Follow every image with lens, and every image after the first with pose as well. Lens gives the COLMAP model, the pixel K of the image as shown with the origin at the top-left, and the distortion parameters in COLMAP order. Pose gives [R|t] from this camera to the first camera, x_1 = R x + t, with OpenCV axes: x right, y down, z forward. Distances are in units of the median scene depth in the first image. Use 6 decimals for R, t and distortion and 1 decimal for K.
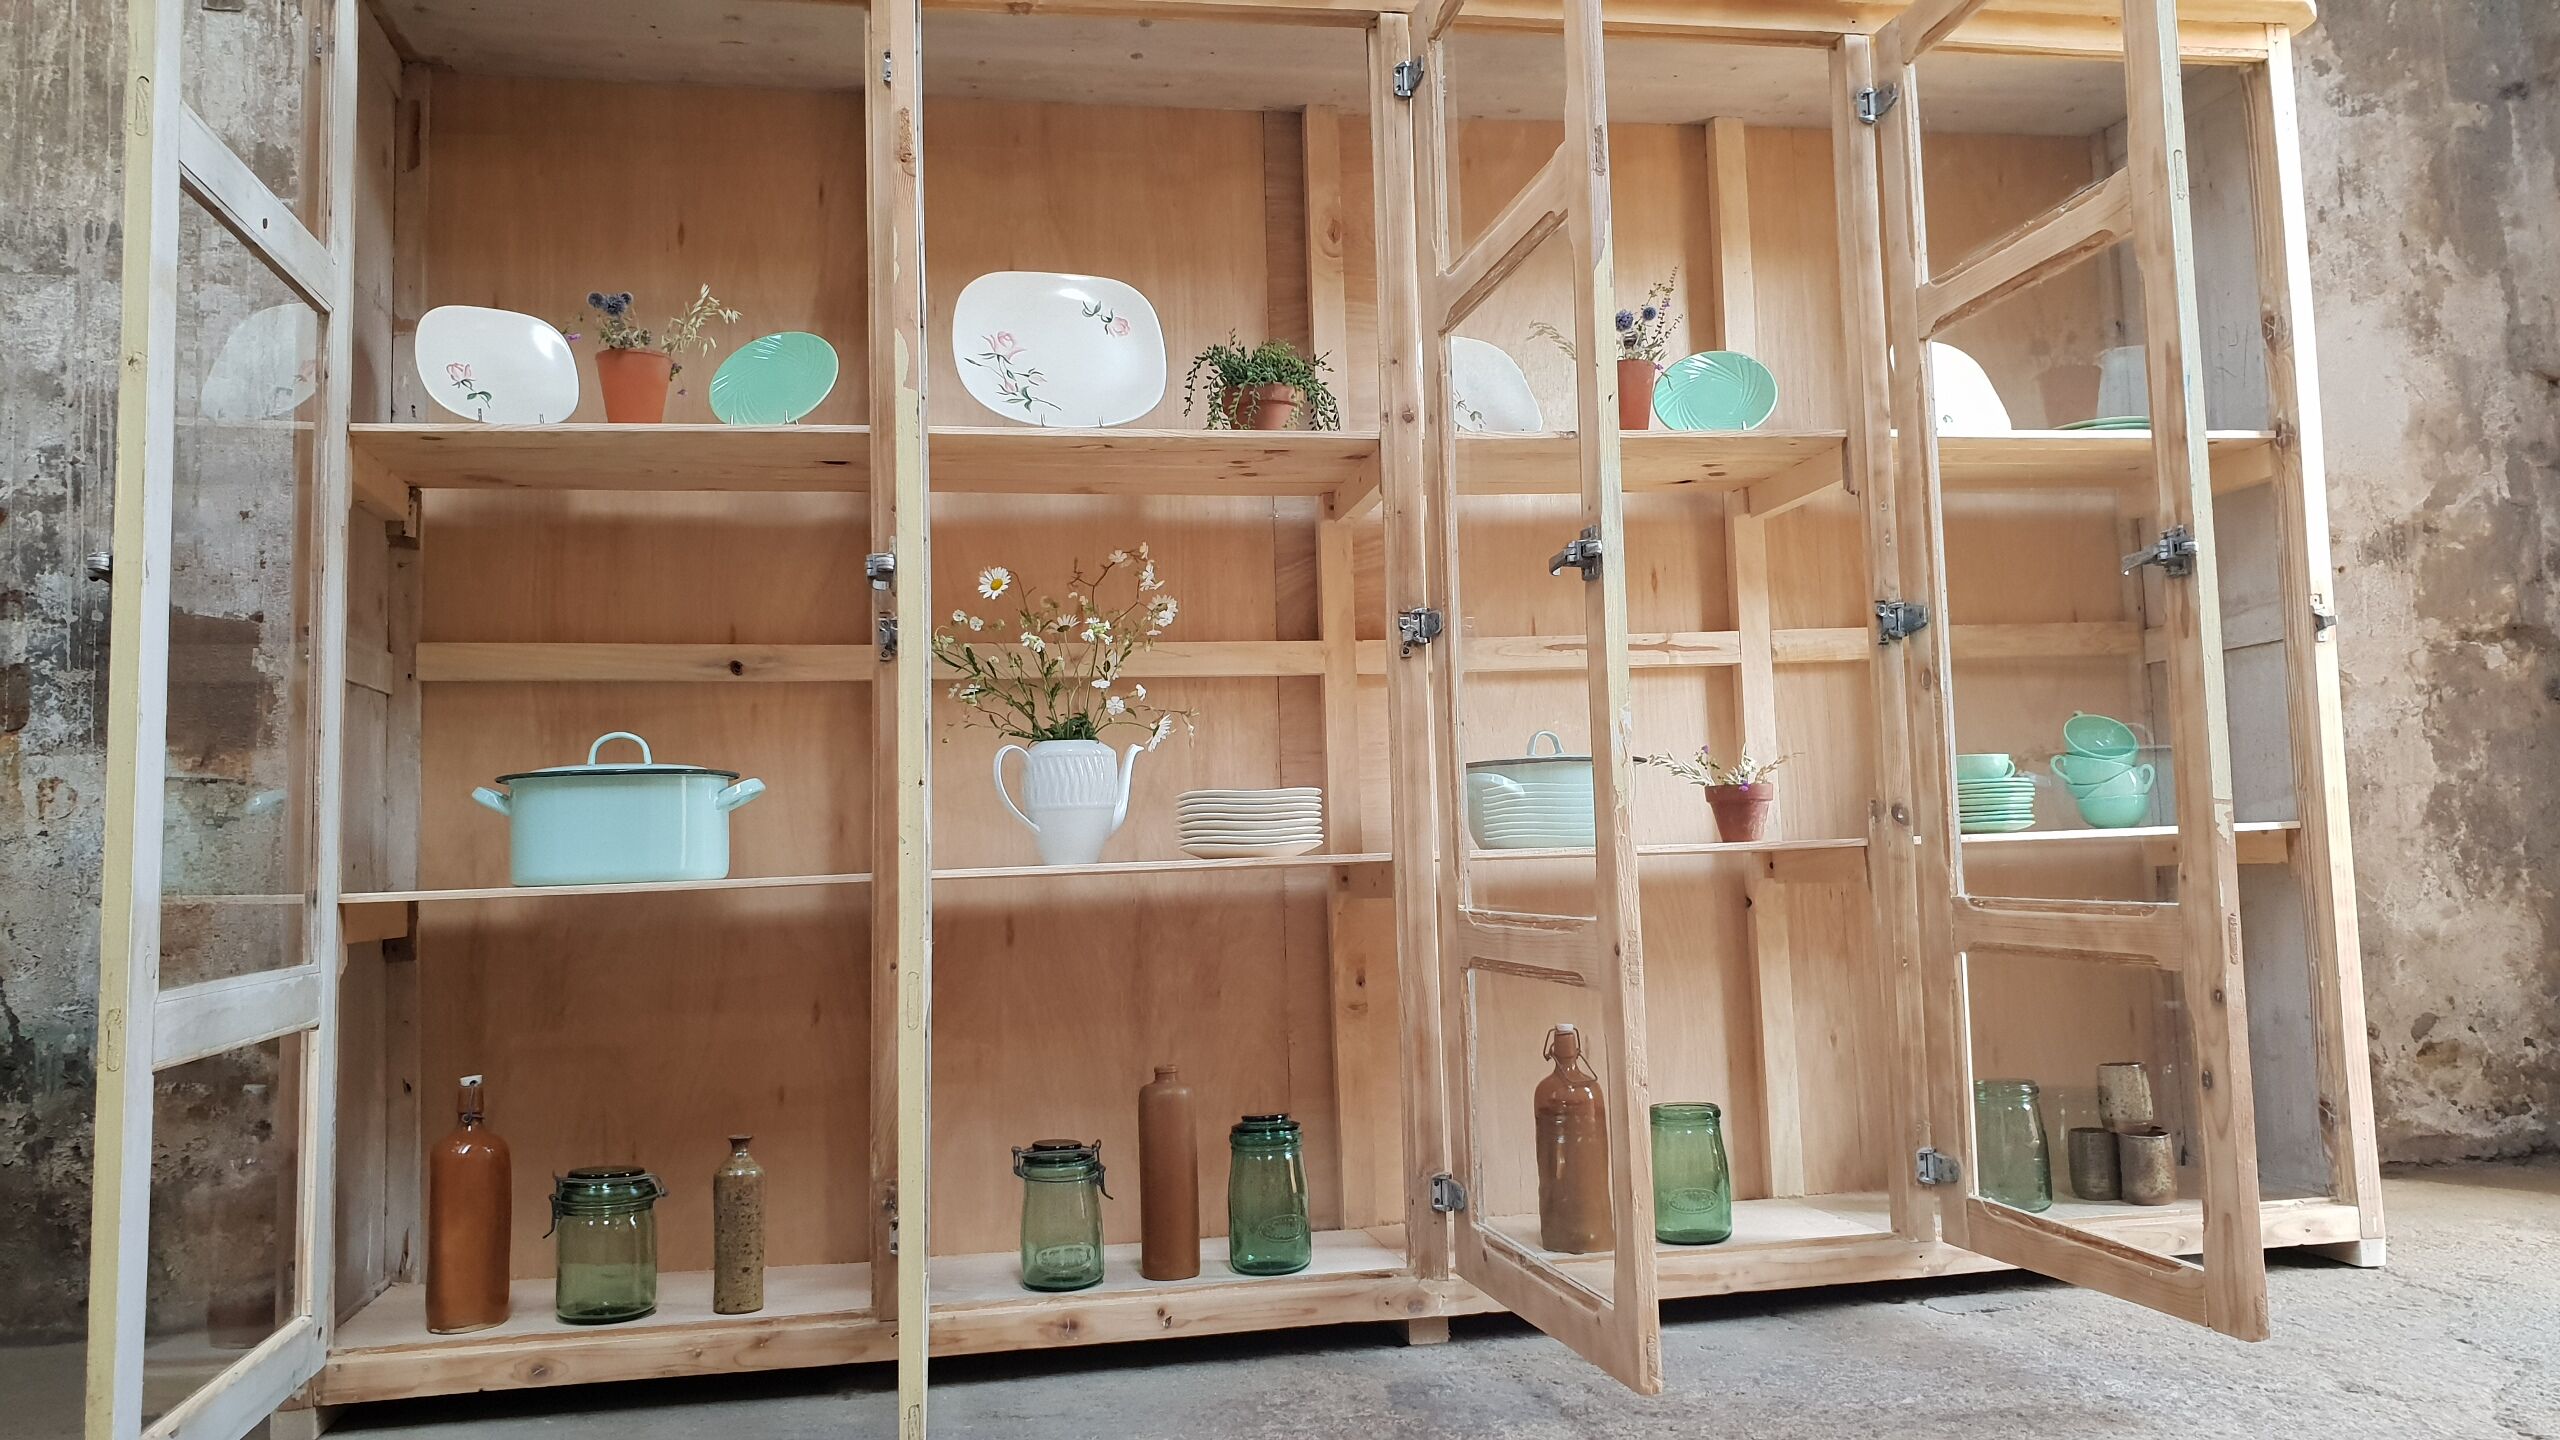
lens RADIAL K [[2014.5, 0, 1289.5], [0, 2014.5, 691.1], [0, 0, 1]] dist [-0.014147, 0.043898]
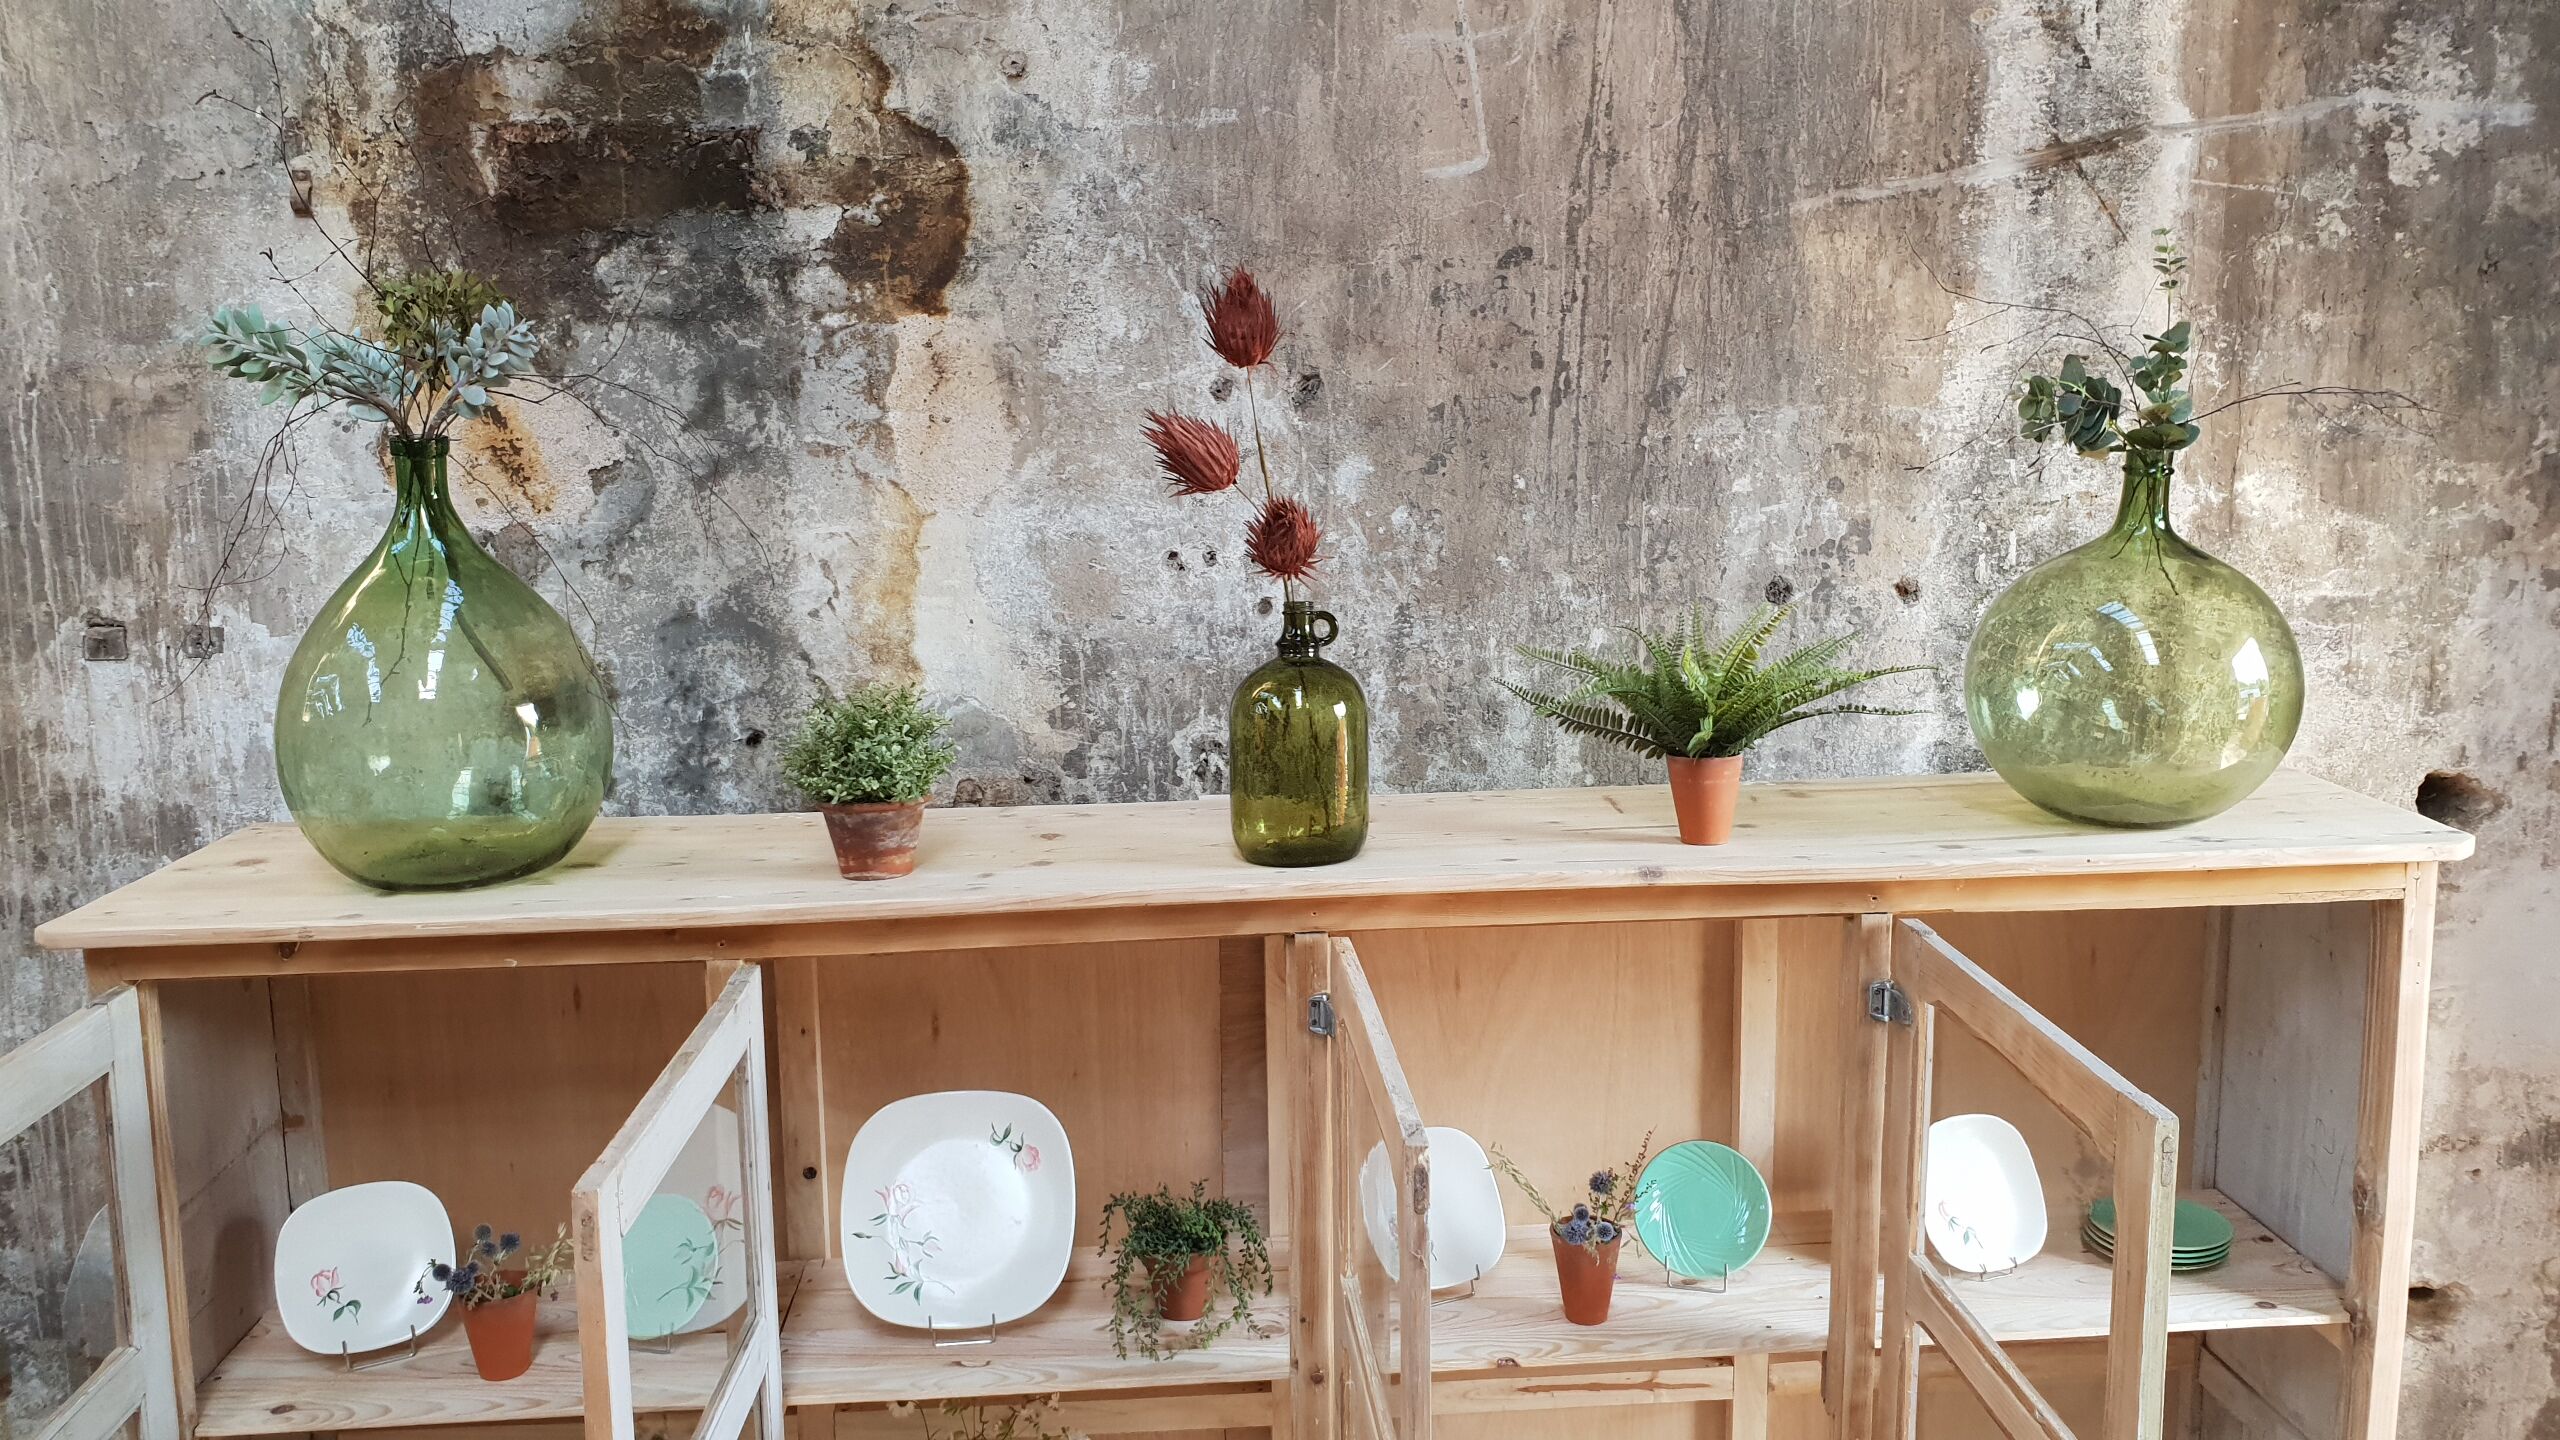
lens RADIAL K [[2014.5, 0, 1313.3], [0, 2014.5, 665.5], [0, 0, 1]] dist [-0.014147, 0.043898]
pose [[0.993289, 0.039498, -0.108708, 0.127548], [-0.010541, 0.966885, 0.254993, -0.603380], [0.115179, -0.252136, 0.960813, 0.181540]]
